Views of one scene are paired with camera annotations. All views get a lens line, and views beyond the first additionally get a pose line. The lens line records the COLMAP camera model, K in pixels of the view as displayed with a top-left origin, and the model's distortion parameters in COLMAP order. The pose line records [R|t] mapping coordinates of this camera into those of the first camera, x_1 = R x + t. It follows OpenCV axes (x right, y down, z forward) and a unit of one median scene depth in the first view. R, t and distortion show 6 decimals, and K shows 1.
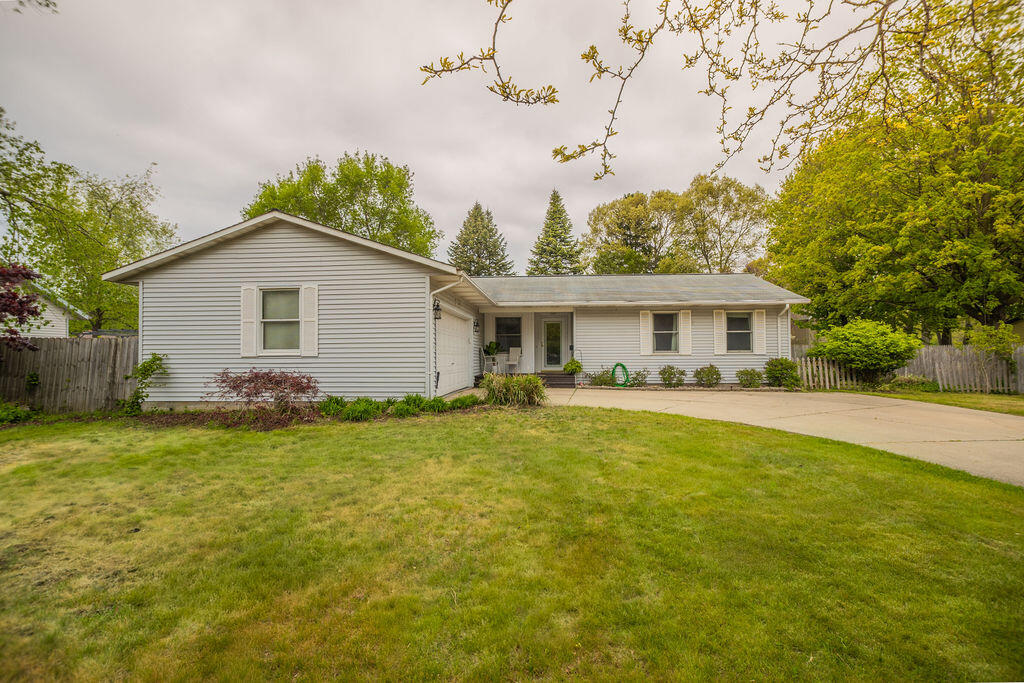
lens RADIAL K [[496.5, 0, 512.0], [0, 496.5, 341.5], [0, 0, 1]] dist [-0.010655, 0.000271]
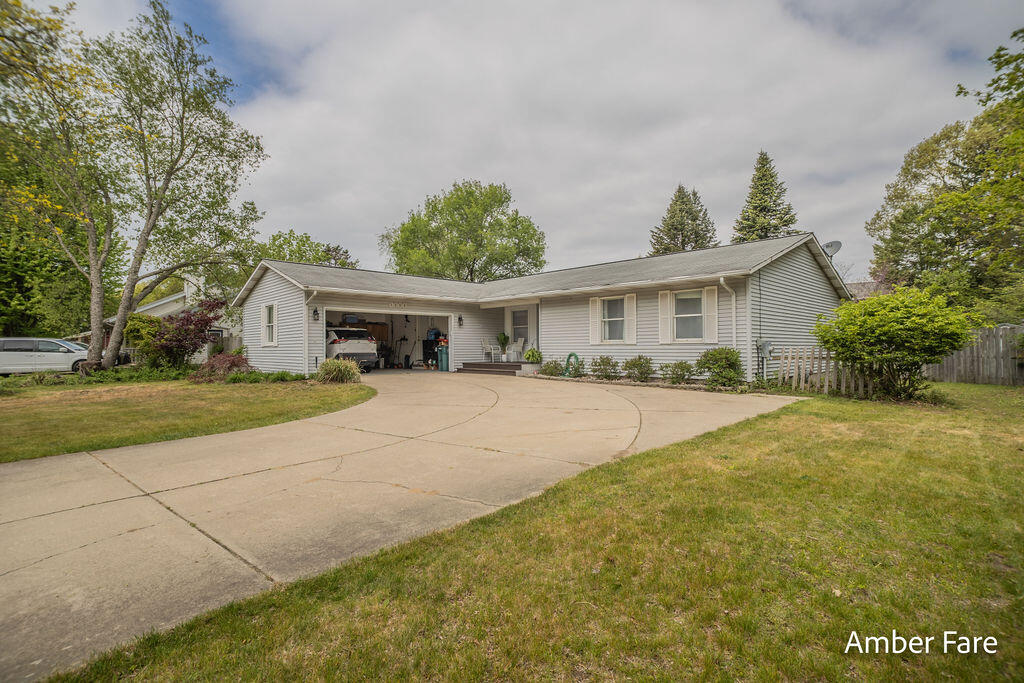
lens RADIAL K [[493.0, 0, 512.0], [0, 493.0, 341.5], [0, 0, 1]] dist [-0.069212, 0.063214]
pose [[0.741441, -0.007136, -0.670980, 0.783496], [0.019553, 0.999749, 0.010975, 0.008447], [0.670733, -0.021257, 0.741394, 0.207882]]
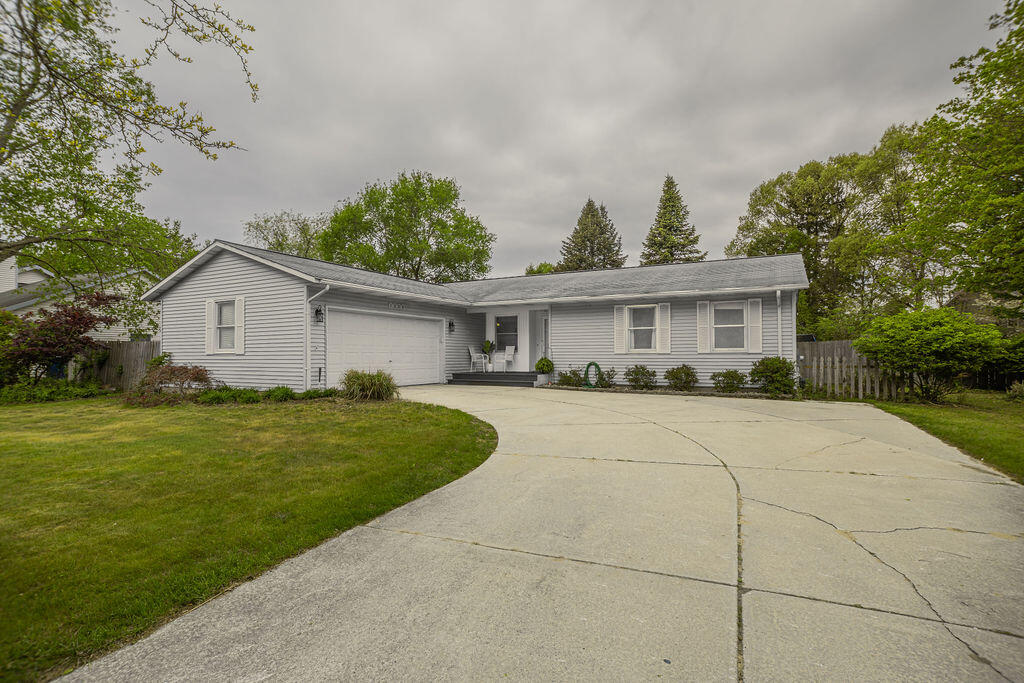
lens RADIAL K [[496.5, 0, 512.0], [0, 496.5, 341.5], [0, 0, 1]] dist [-0.010655, 0.000271]
pose [[0.914071, -0.008123, -0.405473, 0.462483], [0.009272, 0.999957, 0.000870, 0.002501], [0.405449, -0.004555, 0.914106, 0.080785]]
